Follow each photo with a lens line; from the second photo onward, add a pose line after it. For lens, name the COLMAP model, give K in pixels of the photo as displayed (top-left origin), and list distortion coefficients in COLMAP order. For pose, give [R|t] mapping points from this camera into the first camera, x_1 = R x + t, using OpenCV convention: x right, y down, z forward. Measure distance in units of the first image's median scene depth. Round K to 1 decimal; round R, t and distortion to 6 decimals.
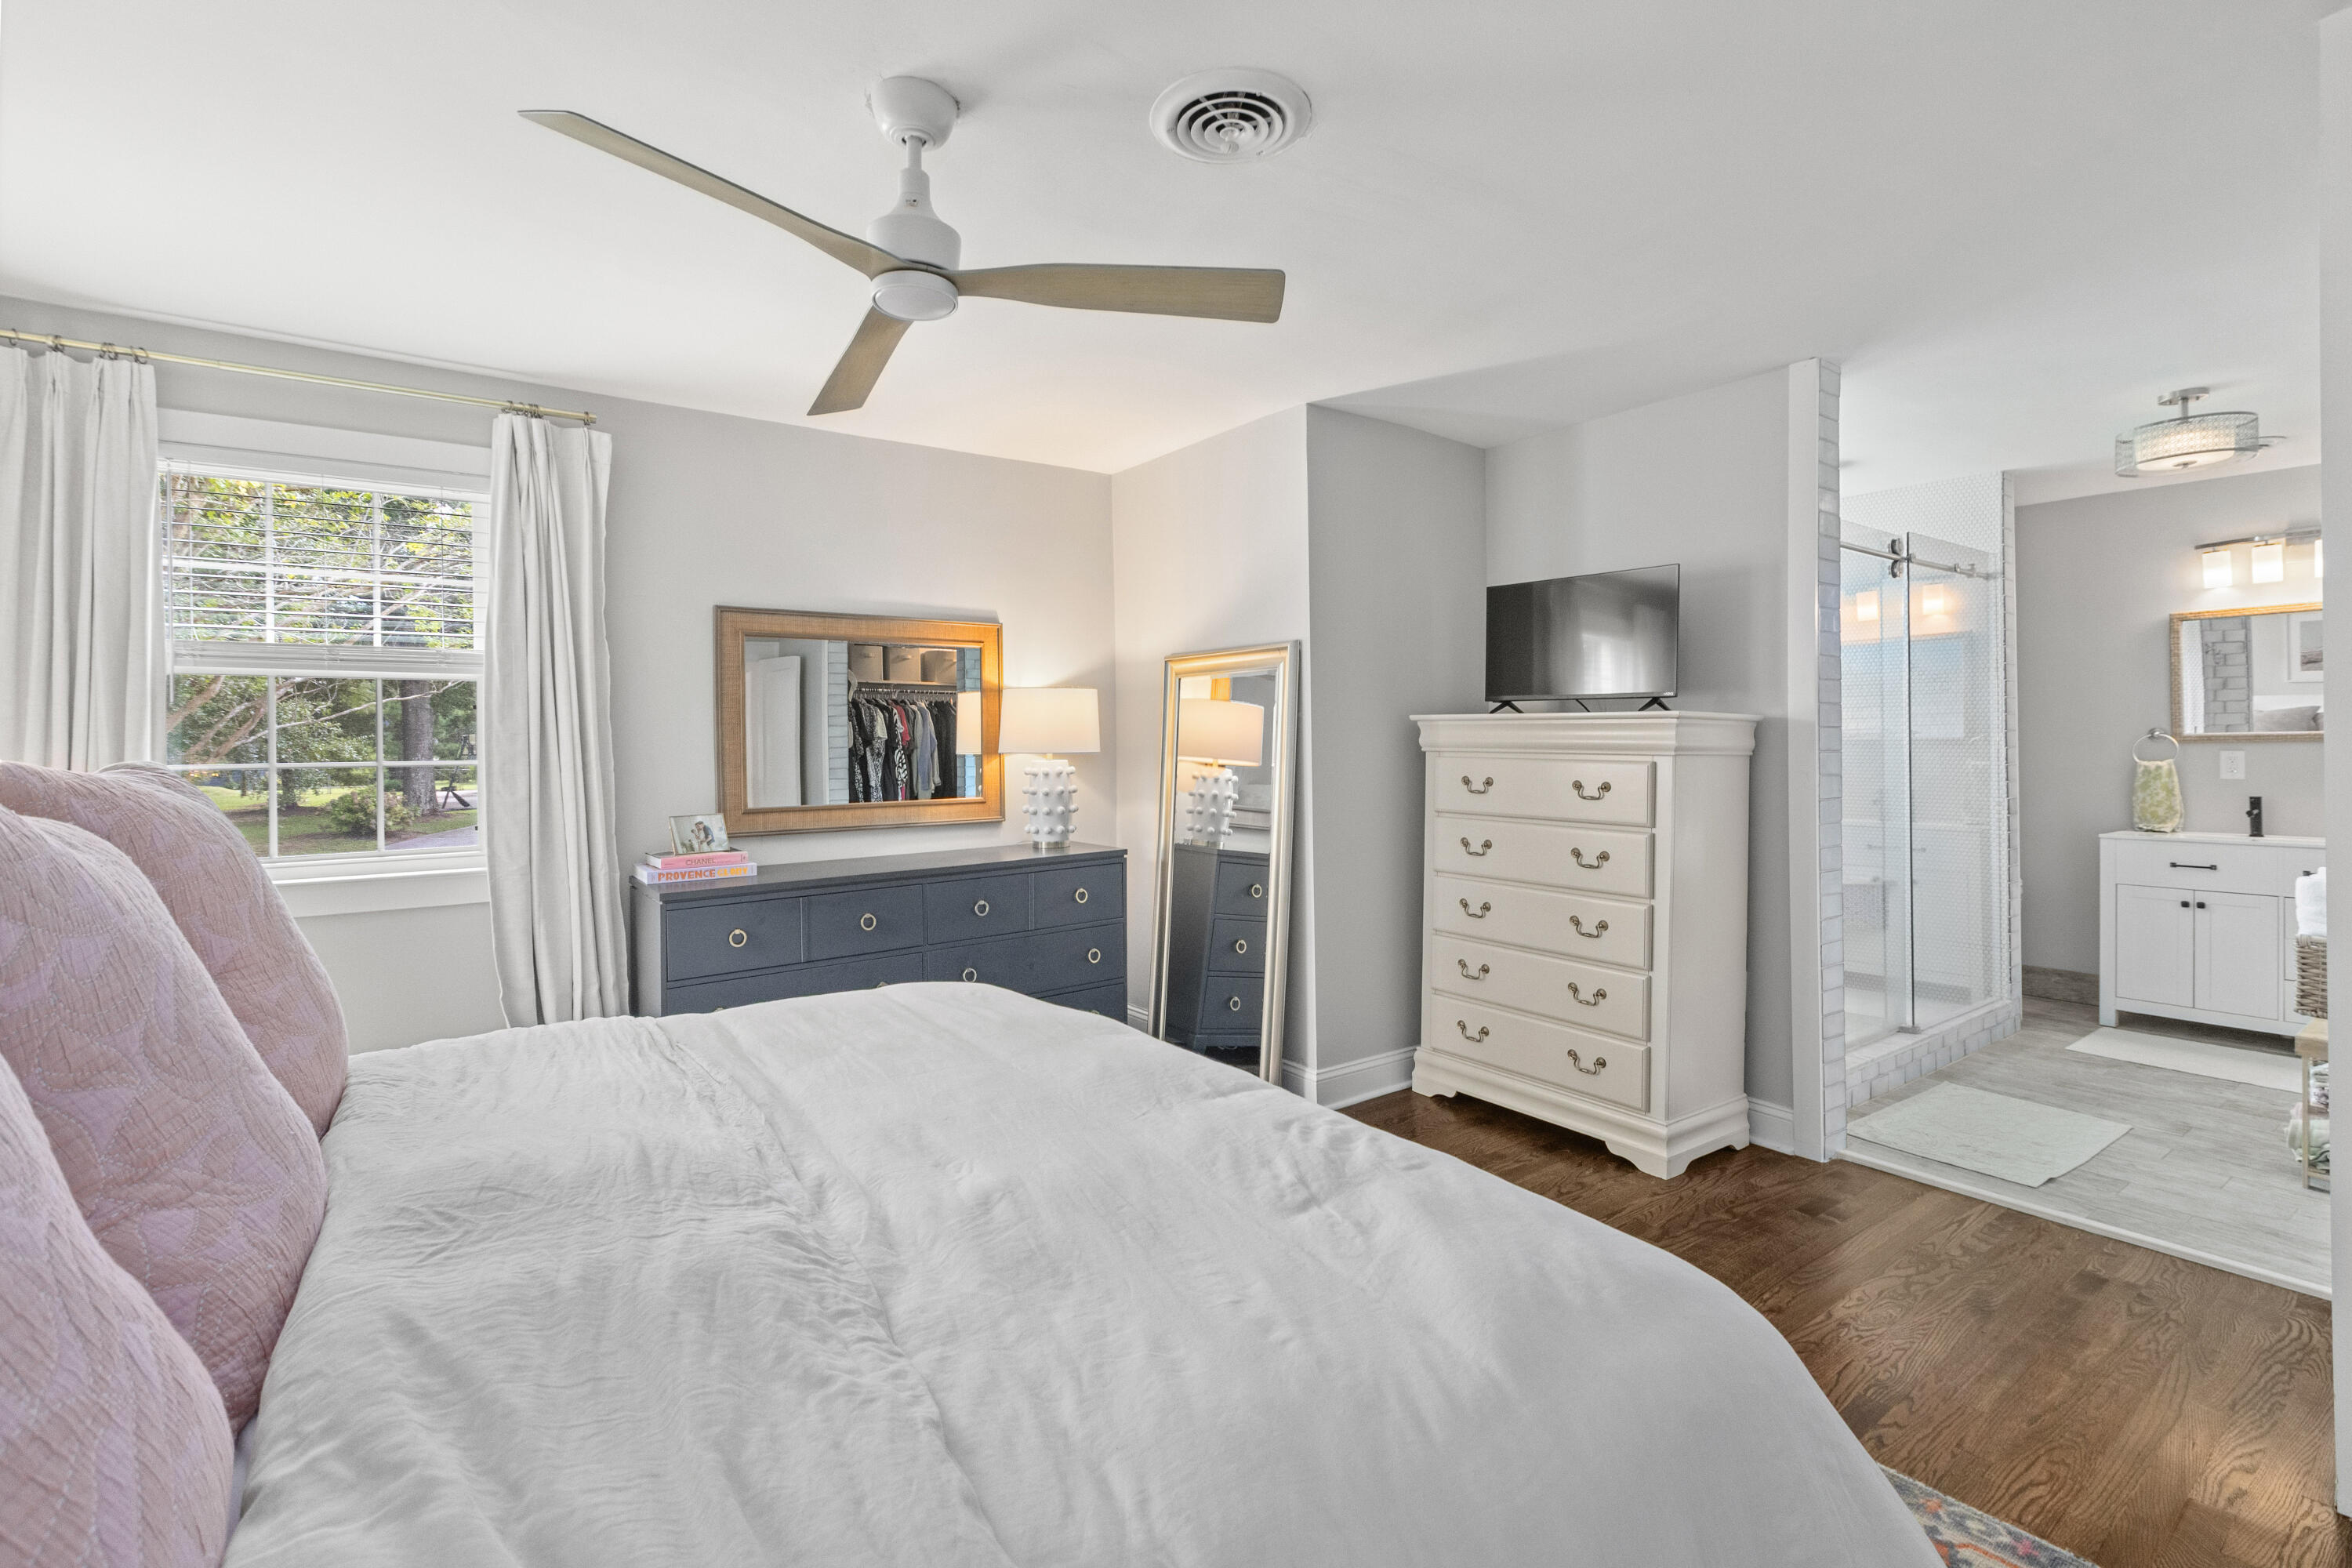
lens RADIAL K [[1043.0, 0, 1176.0], [0, 1043.0, 784.0], [0, 0, 1]] dist [-0.000196, 0.000002]
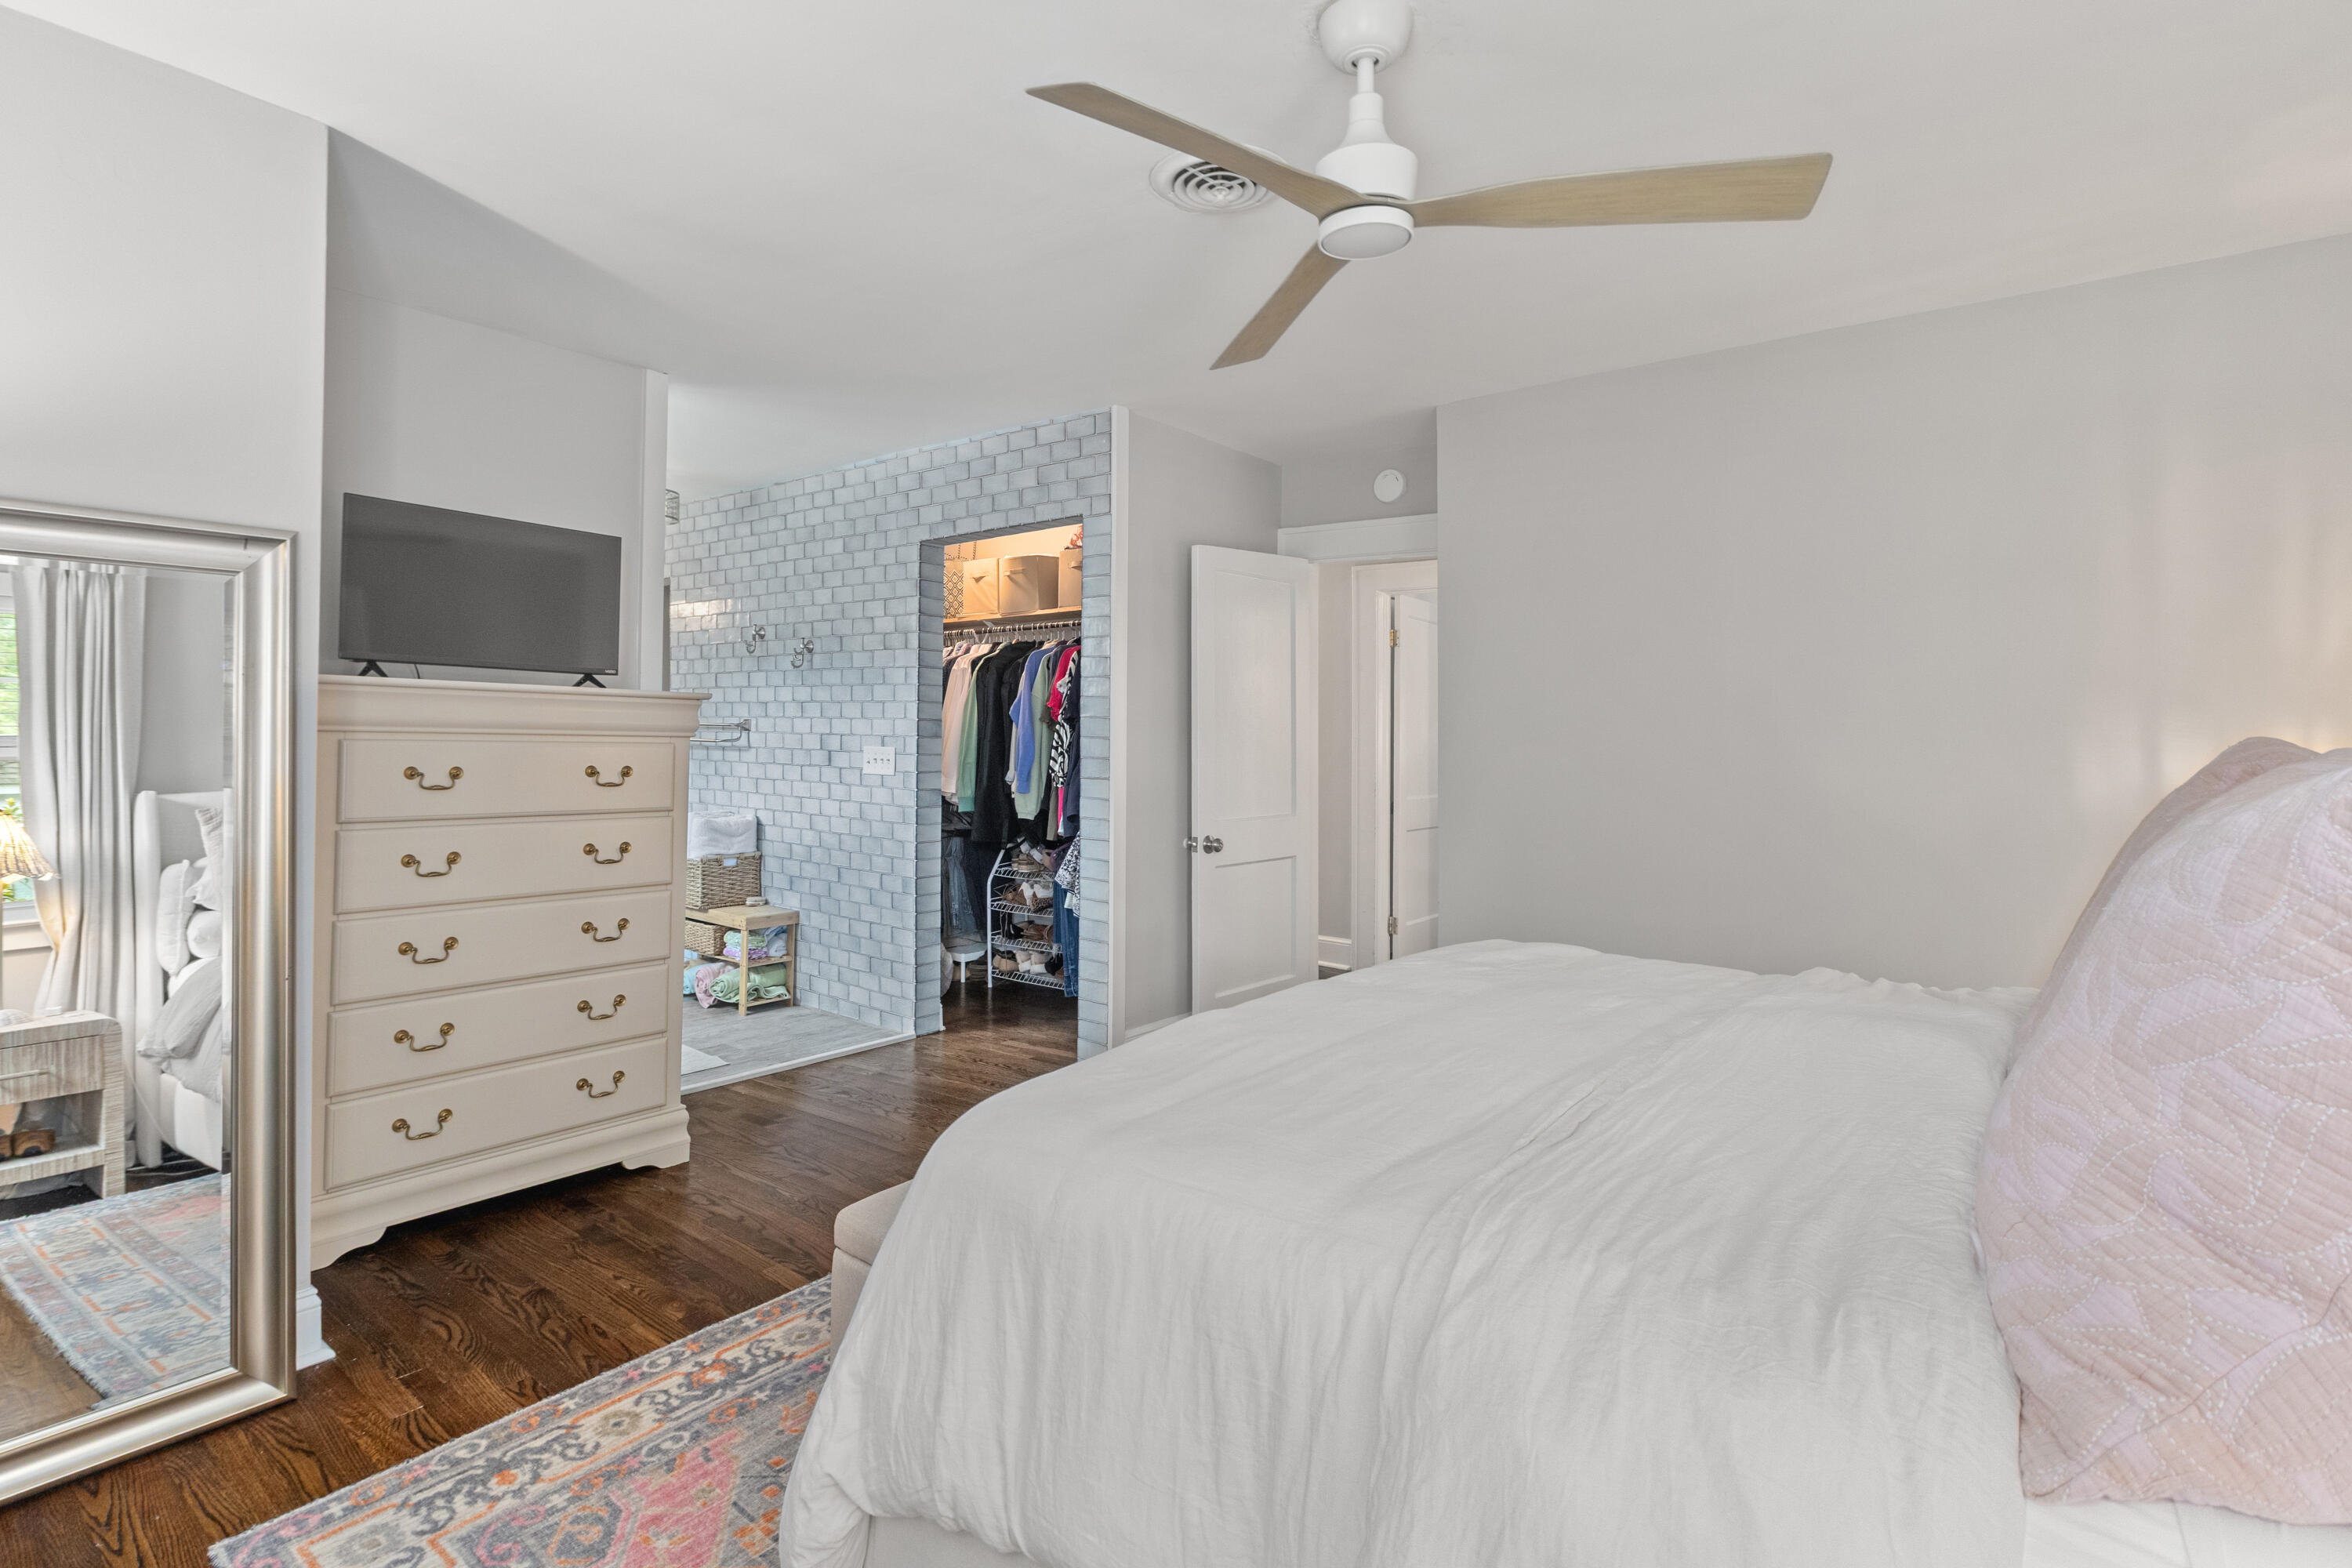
lens RADIAL K [[1065.8, 0, 1180.1], [0, 1065.8, 706.3], [0, 0, 1]] dist [-0.029066, -0.000128]
pose [[-0.292278, 0.016250, 0.956195, -0.600750], [0.008364, 0.999861, -0.014435, -0.036144], [-0.956297, 0.003779, -0.292373, 0.780076]]
